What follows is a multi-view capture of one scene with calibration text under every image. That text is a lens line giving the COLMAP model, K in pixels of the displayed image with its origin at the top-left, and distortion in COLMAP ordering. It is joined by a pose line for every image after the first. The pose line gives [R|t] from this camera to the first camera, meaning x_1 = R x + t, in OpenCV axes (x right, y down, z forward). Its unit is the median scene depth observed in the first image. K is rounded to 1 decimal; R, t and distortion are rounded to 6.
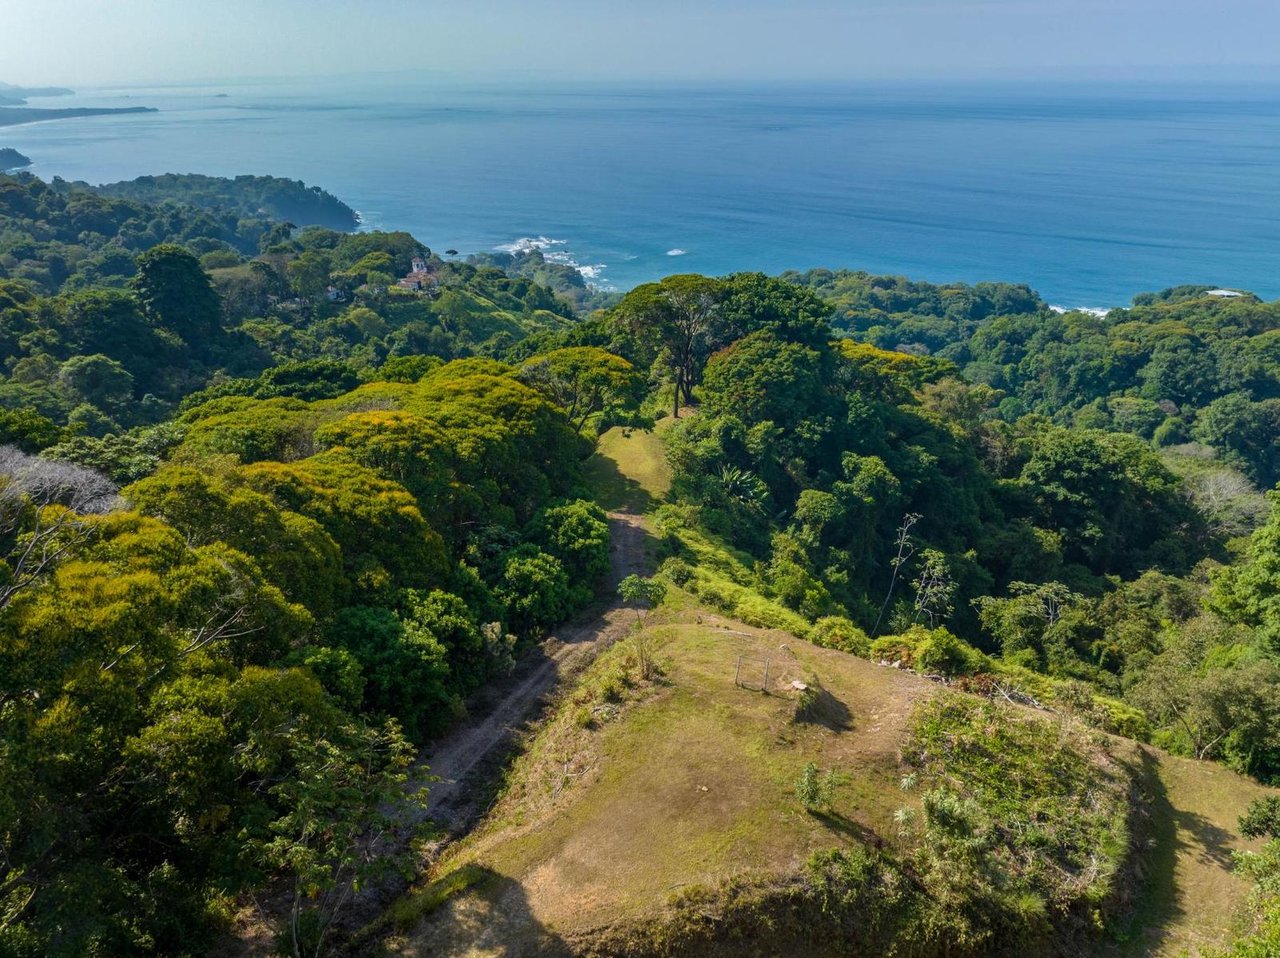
lens RADIAL K [[907.3, 0, 637.0], [0, 907.3, 479.3], [0, 0, 1]] dist [-0.022683, 0.007799]
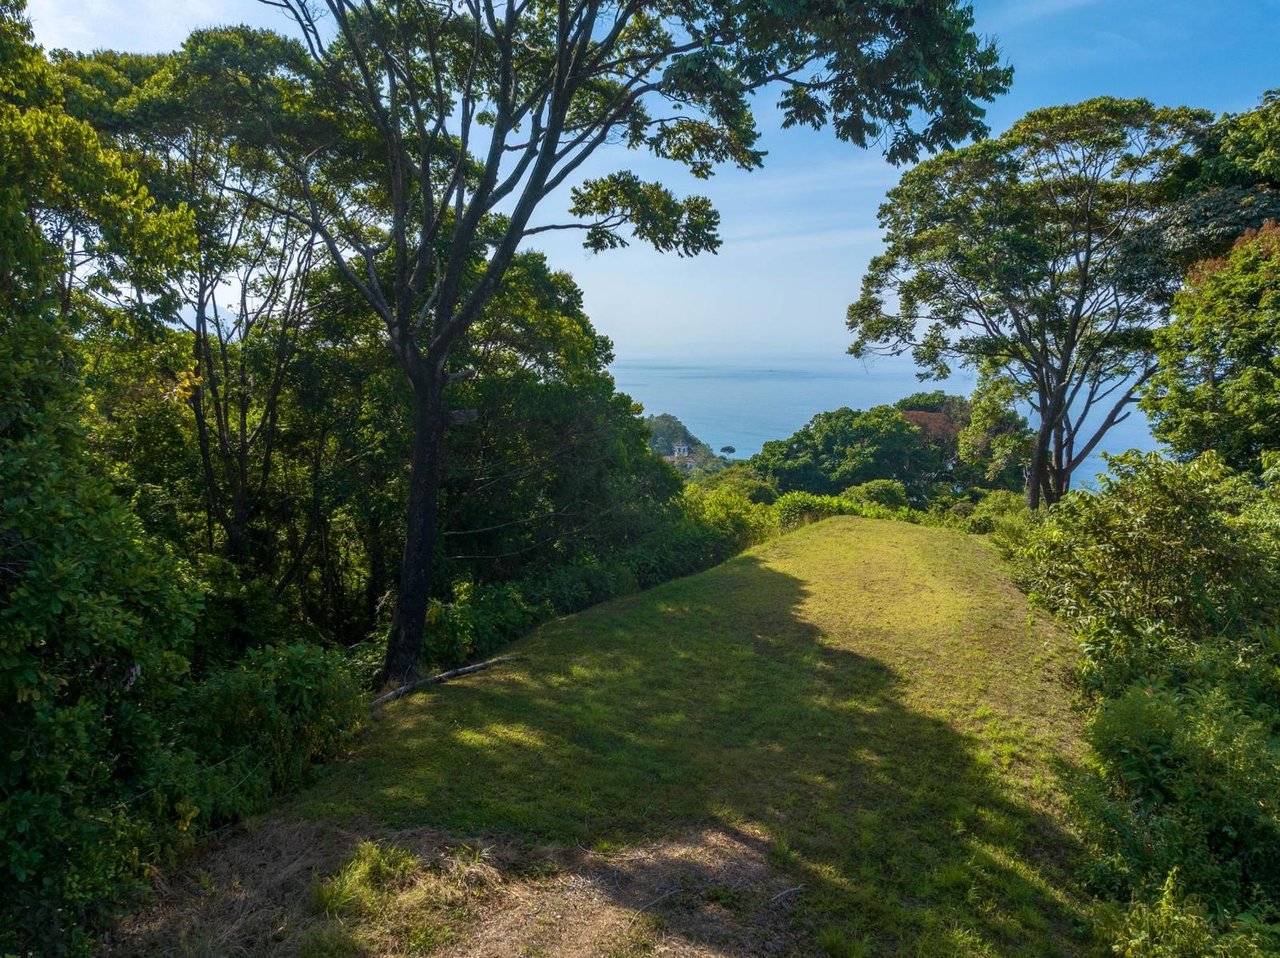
lens RADIAL K [[914.7, 0, 633.8], [0, 914.7, 479.1], [0, 0, 1]] dist [-0.004203, -0.002177]
pose [[0.944985, 0.053371, -0.322731, 0.012262], [-0.134394, 0.962833, -0.234290, 0.016808], [0.298232, 0.264774, 0.917035, 0.725881]]
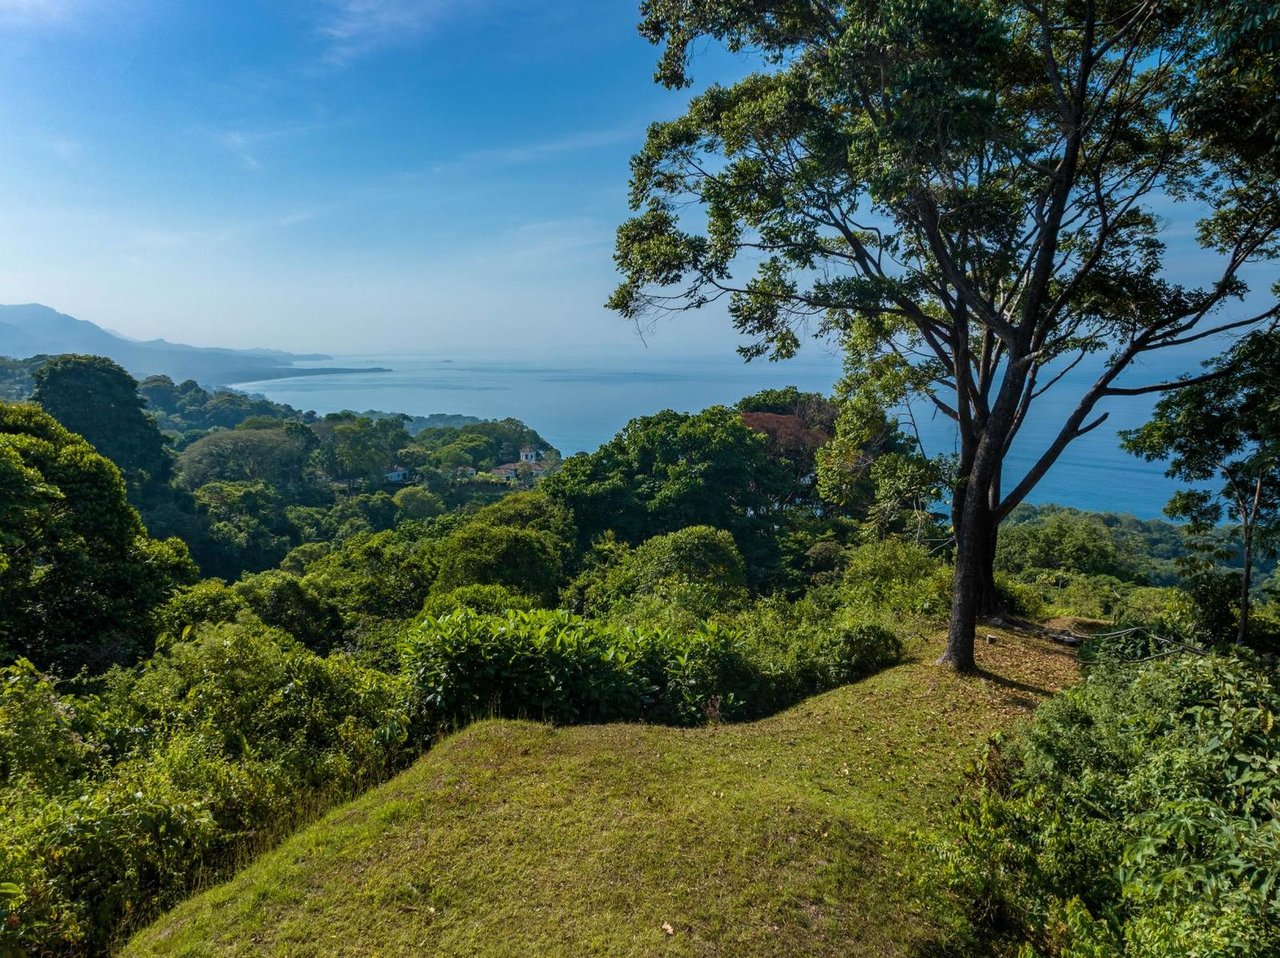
lens RADIAL K [[914.7, 0, 635.1], [0, 914.7, 473.7], [0, 0, 1]] dist [-0.004203, -0.002177]
pose [[0.982580, 0.028859, -0.183586, 0.014550], [-0.076481, 0.963130, -0.257938, -0.064560], [0.169373, 0.267486, 0.948559, 0.952356]]
